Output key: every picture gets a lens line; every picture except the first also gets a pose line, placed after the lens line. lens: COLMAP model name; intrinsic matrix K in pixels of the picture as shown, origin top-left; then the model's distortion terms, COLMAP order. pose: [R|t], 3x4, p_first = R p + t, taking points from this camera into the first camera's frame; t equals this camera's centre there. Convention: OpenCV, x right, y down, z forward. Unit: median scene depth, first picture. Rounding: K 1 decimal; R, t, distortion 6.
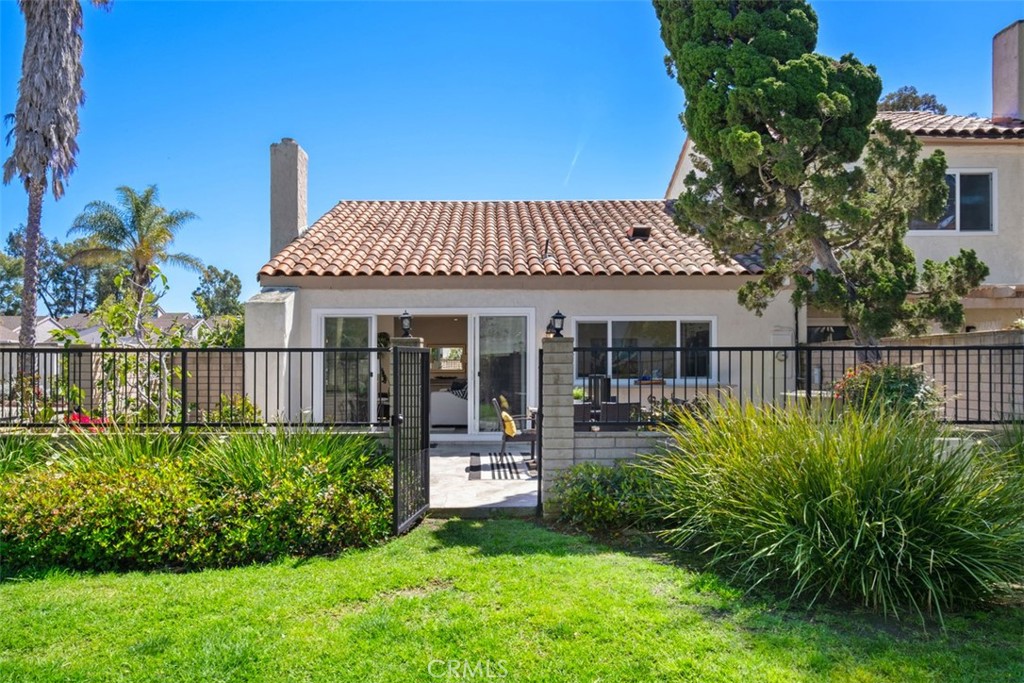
lens RADIAL K [[725.9, 0, 510.2], [0, 725.9, 348.4], [0, 0, 1]] dist [0.008871, -0.008489]
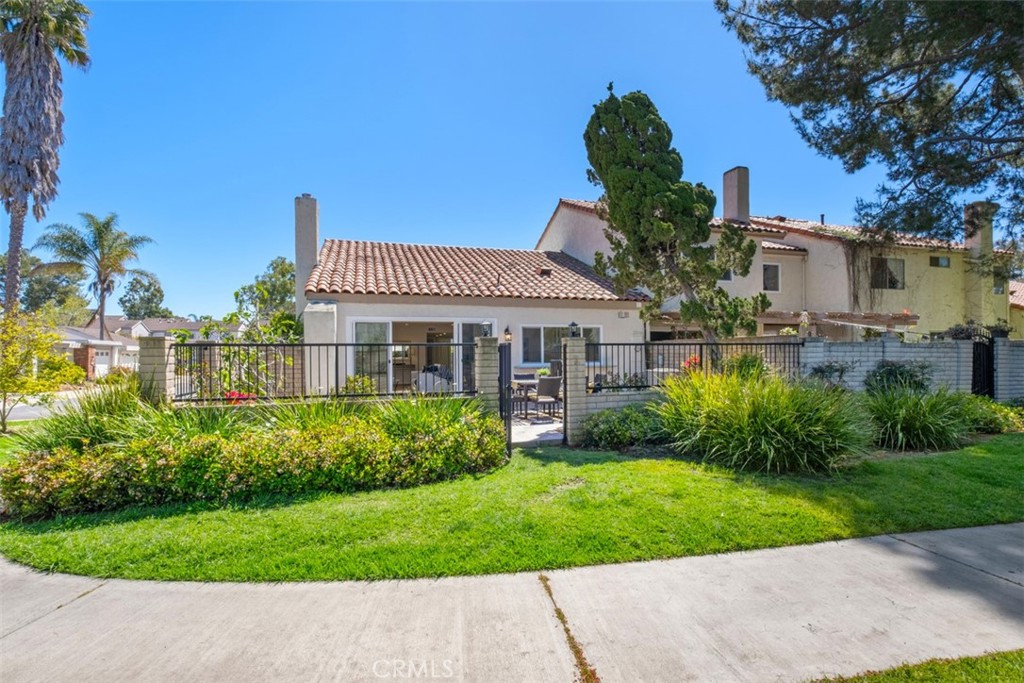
lens RADIAL K [[492.0, 0, 514.8], [0, 492.0, 345.2], [0, 0, 1]] dist [-0.007377, 0.001059]
pose [[0.956105, 0.000967, 0.293023, -0.241613], [-0.001333, 0.999999, 0.001049, 0.001277], [-0.293022, -0.001394, 0.956105, -0.028283]]
